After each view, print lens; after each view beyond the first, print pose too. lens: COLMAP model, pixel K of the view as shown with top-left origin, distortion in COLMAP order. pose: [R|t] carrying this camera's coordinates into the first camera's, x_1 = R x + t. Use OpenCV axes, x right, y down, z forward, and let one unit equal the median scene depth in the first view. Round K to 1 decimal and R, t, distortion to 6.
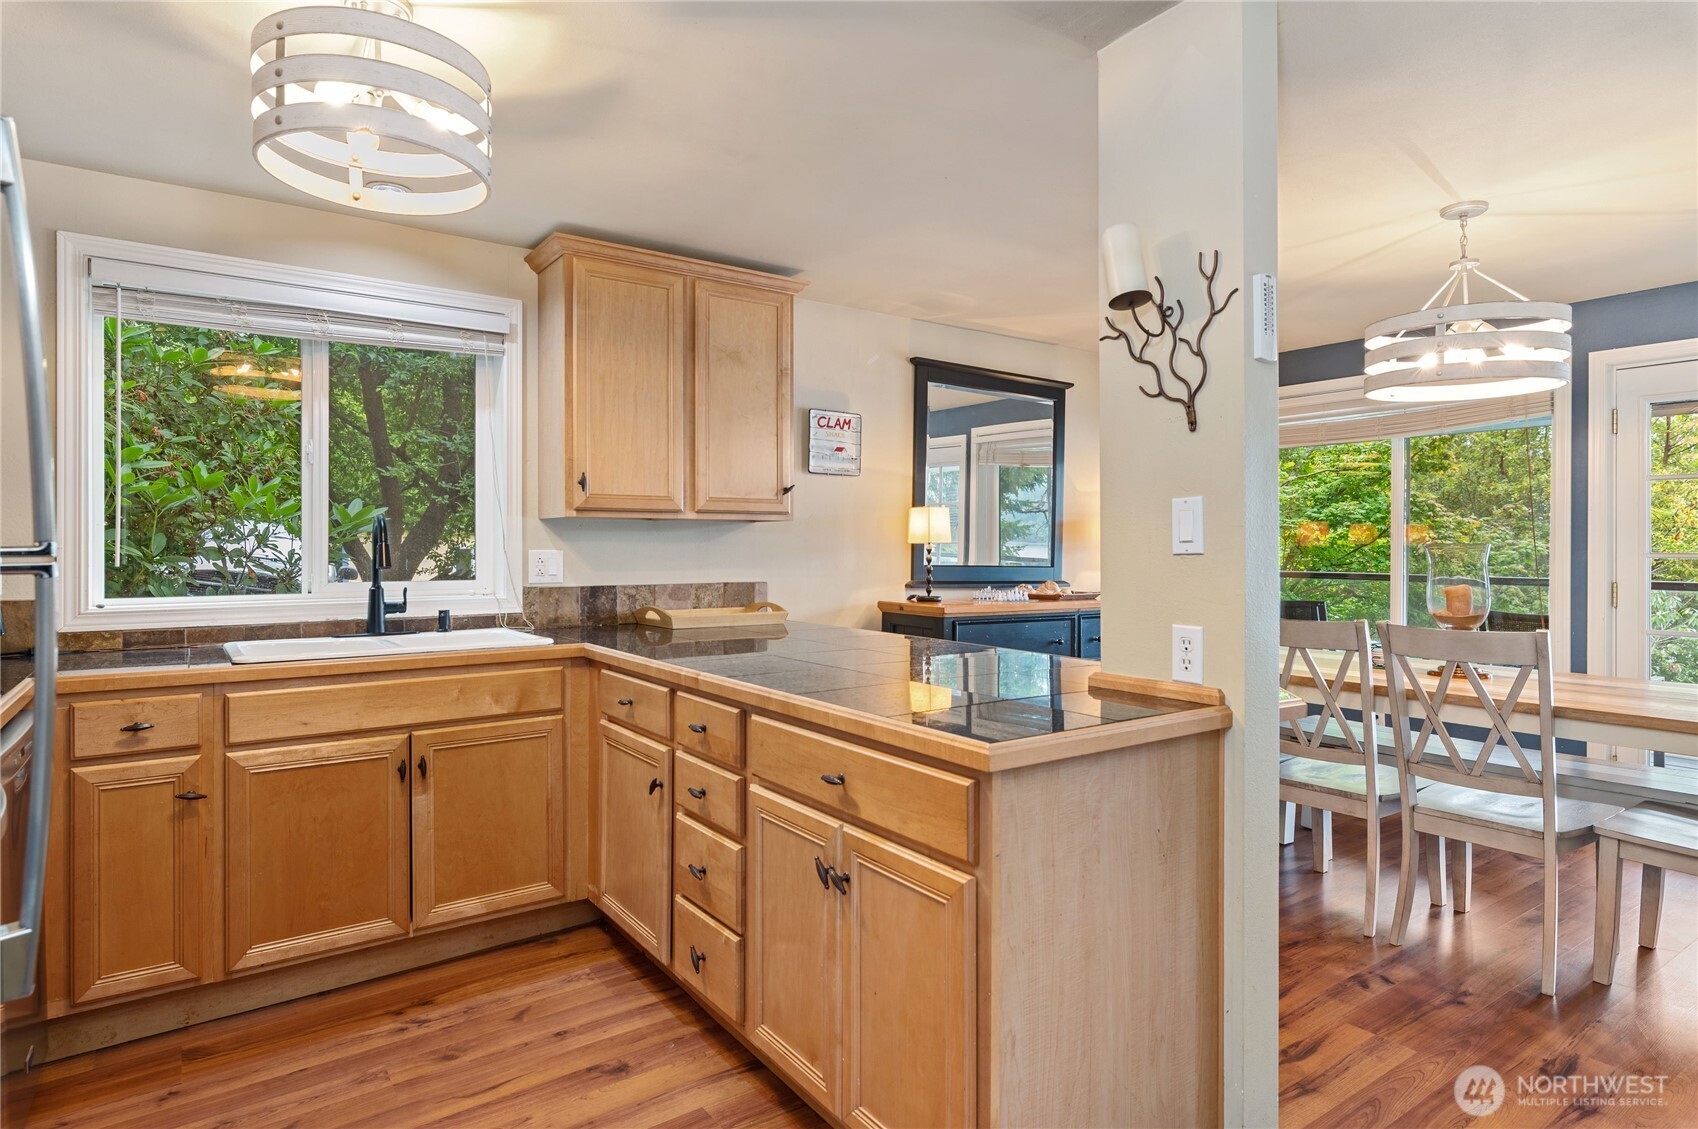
lens RADIAL K [[933.5, 0, 852.8], [0, 933.5, 545.9], [0, 0, 1]] dist [0.009475, 0.000411]
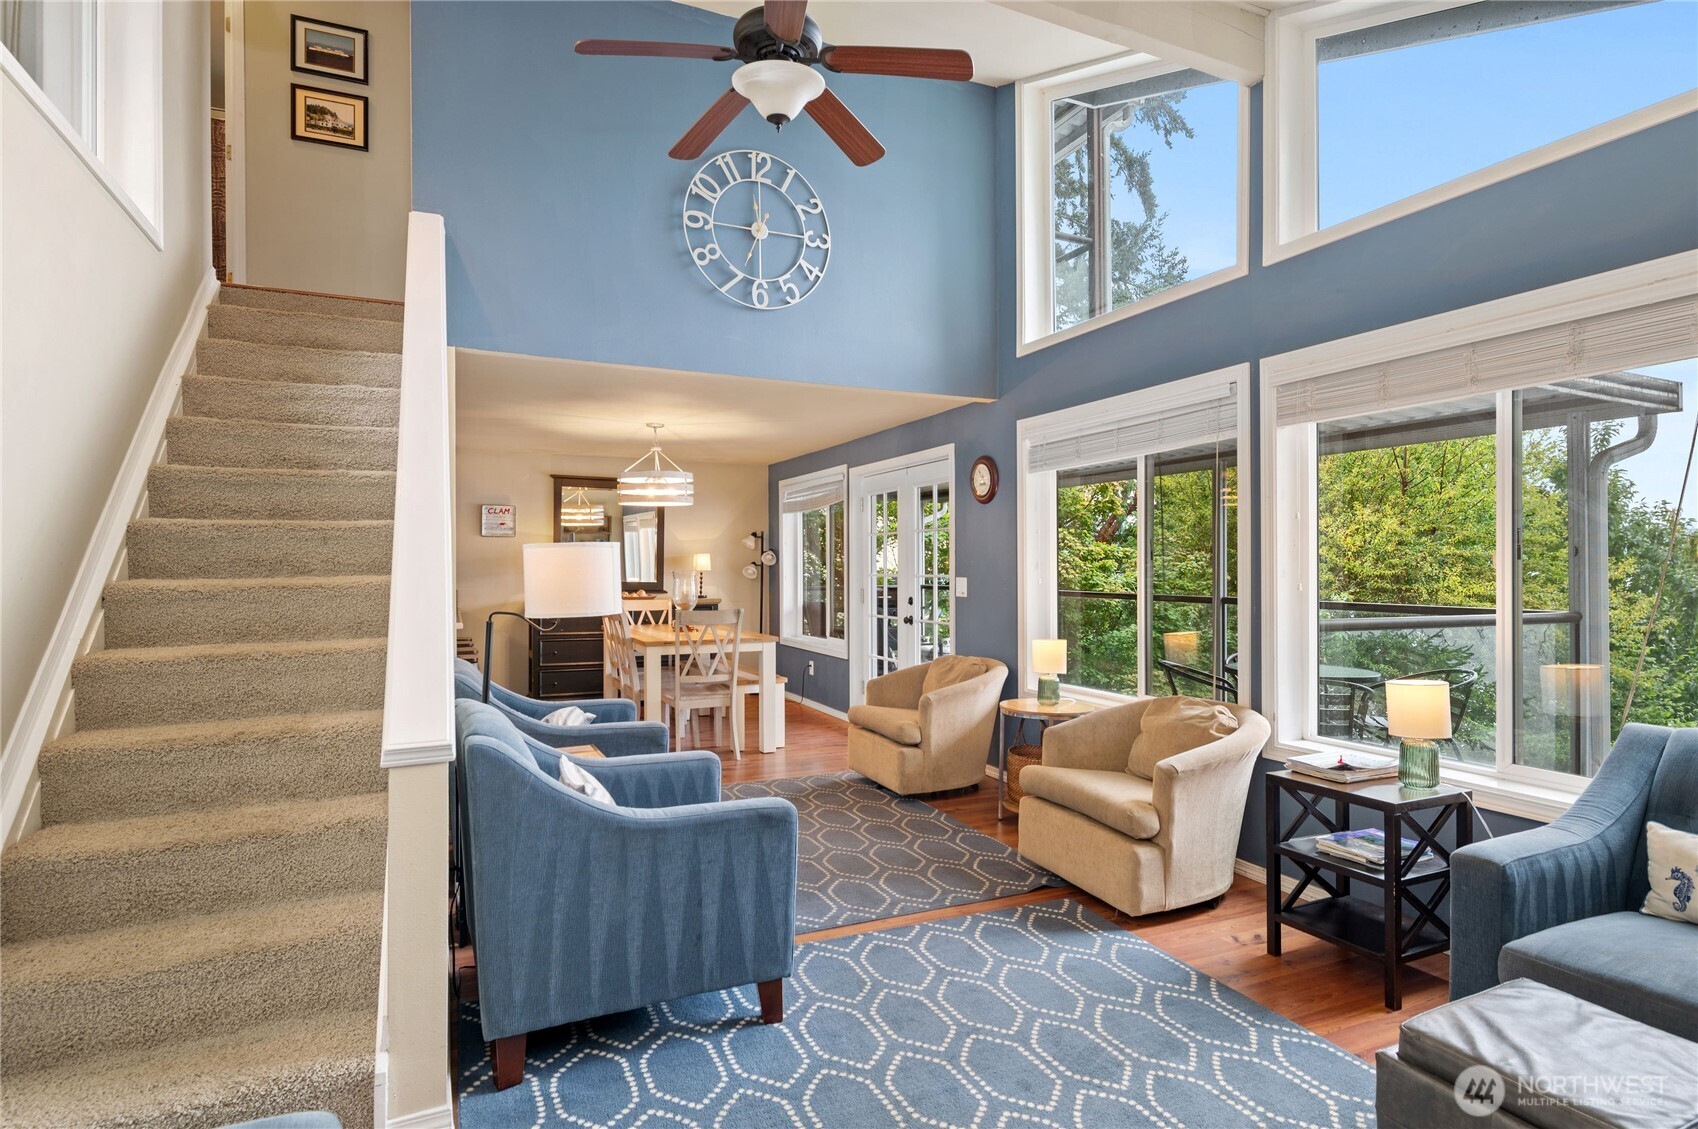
lens RADIAL K [[881.6, 0, 850.5], [0, 881.6, 570.1], [0, 0, 1]] dist [0.002676, 0.000323]
pose [[0.982039, -0.003715, -0.188644, 1.547966], [0.004266, 0.999988, 0.002516, -0.007921], [0.188632, -0.003276, 0.982042, -1.034205]]
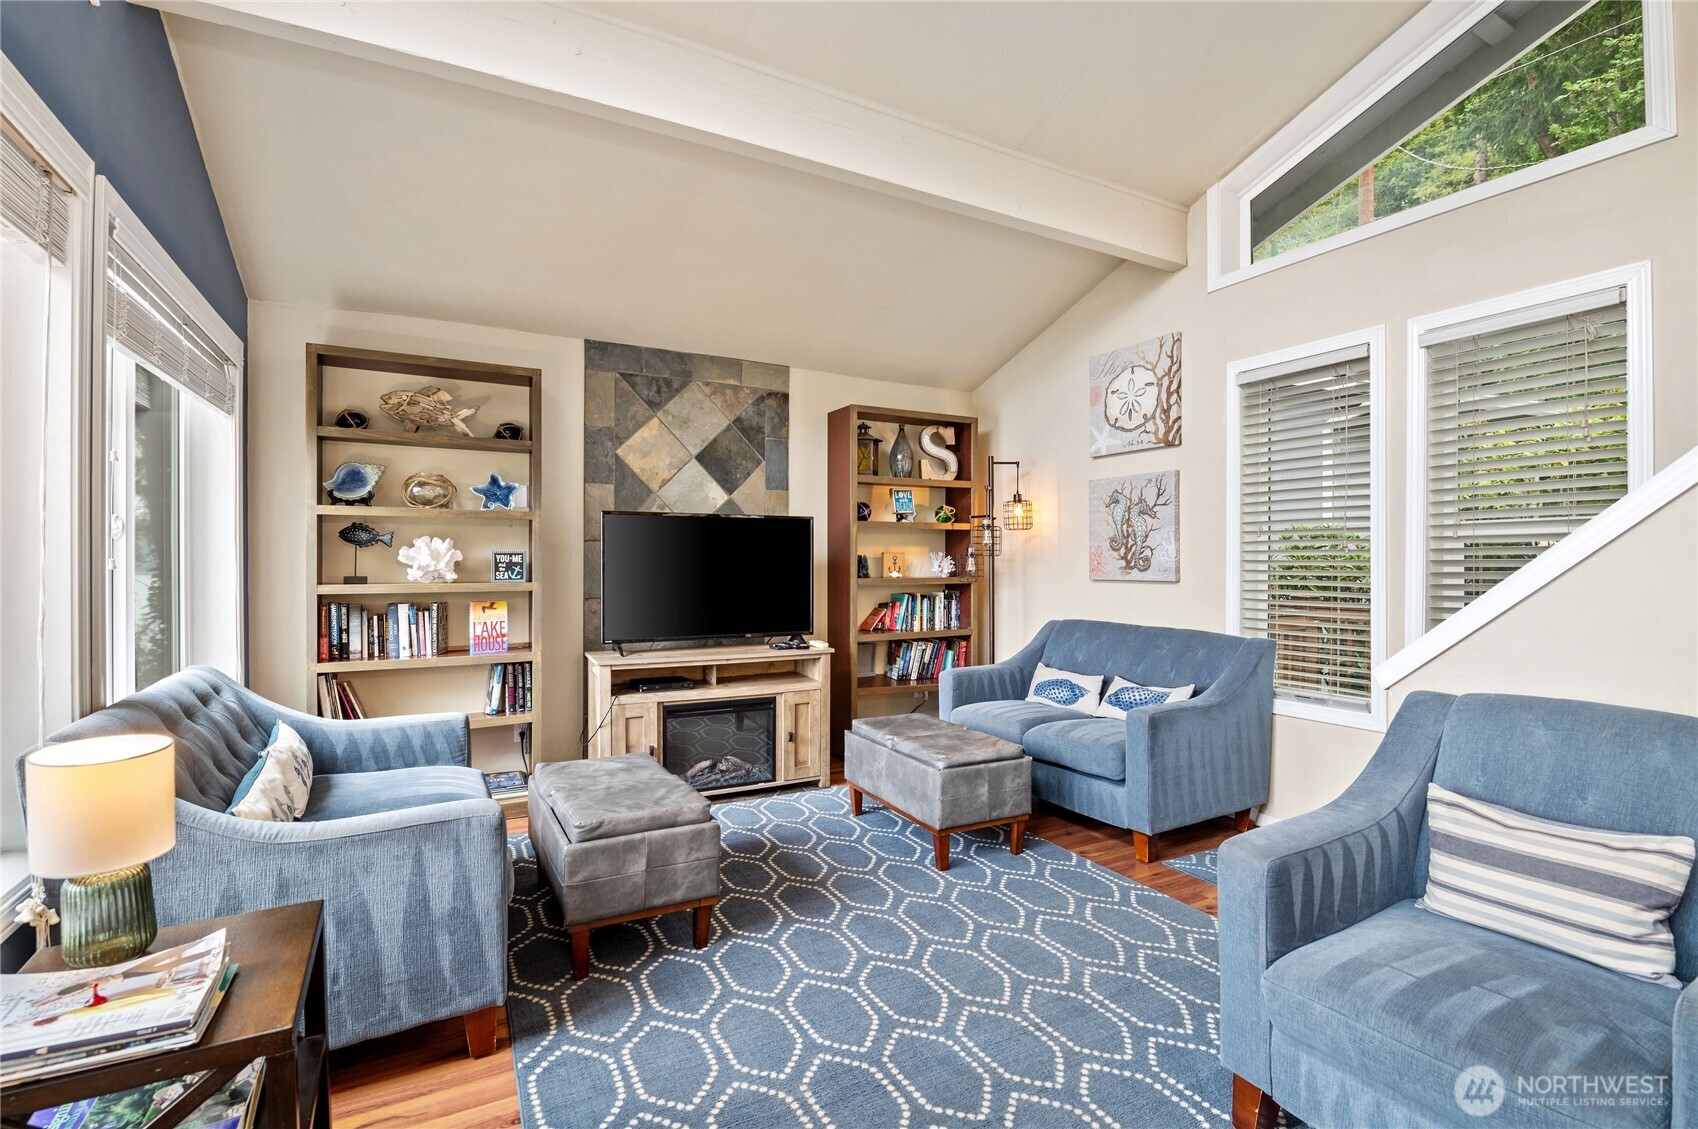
lens RADIAL K [[746.5, 0, 849.0], [0, 746.5, 564.5], [0, 0, 1]] dist [0.000416, -0.000527]
pose [[-0.993376, -0.002179, 0.114885, 1.539676], [-0.001535, 0.999983, 0.005696, 0.016952], [-0.114896, 0.005482, -0.993362, 0.332759]]
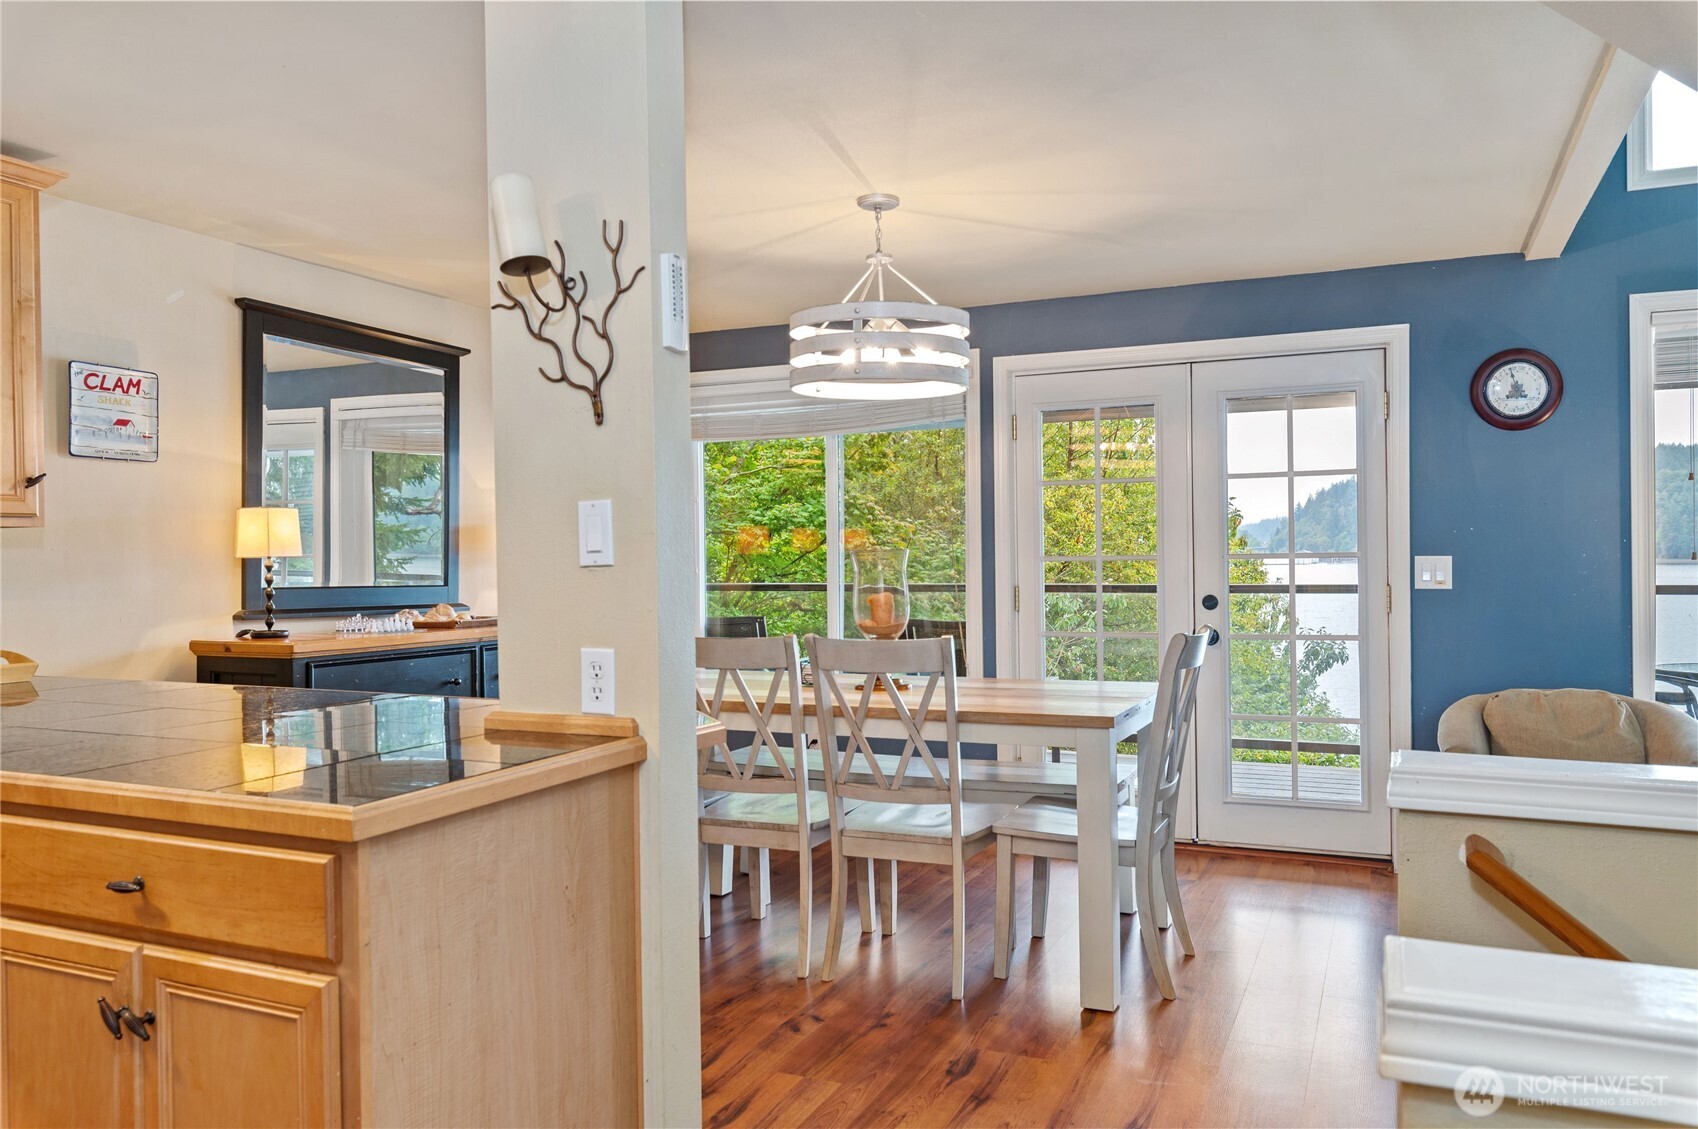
lens RADIAL K [[1216.6, 0, 849.4], [0, 1216.6, 561.0], [0, 0, 1]] dist [-0.005080, 0.005576]
pose [[0.864755, -0.015769, 0.501946, -0.003020], [0.014111, 0.999875, 0.007102, -0.000471], [-0.501995, 0.000942, 0.864870, -0.059398]]
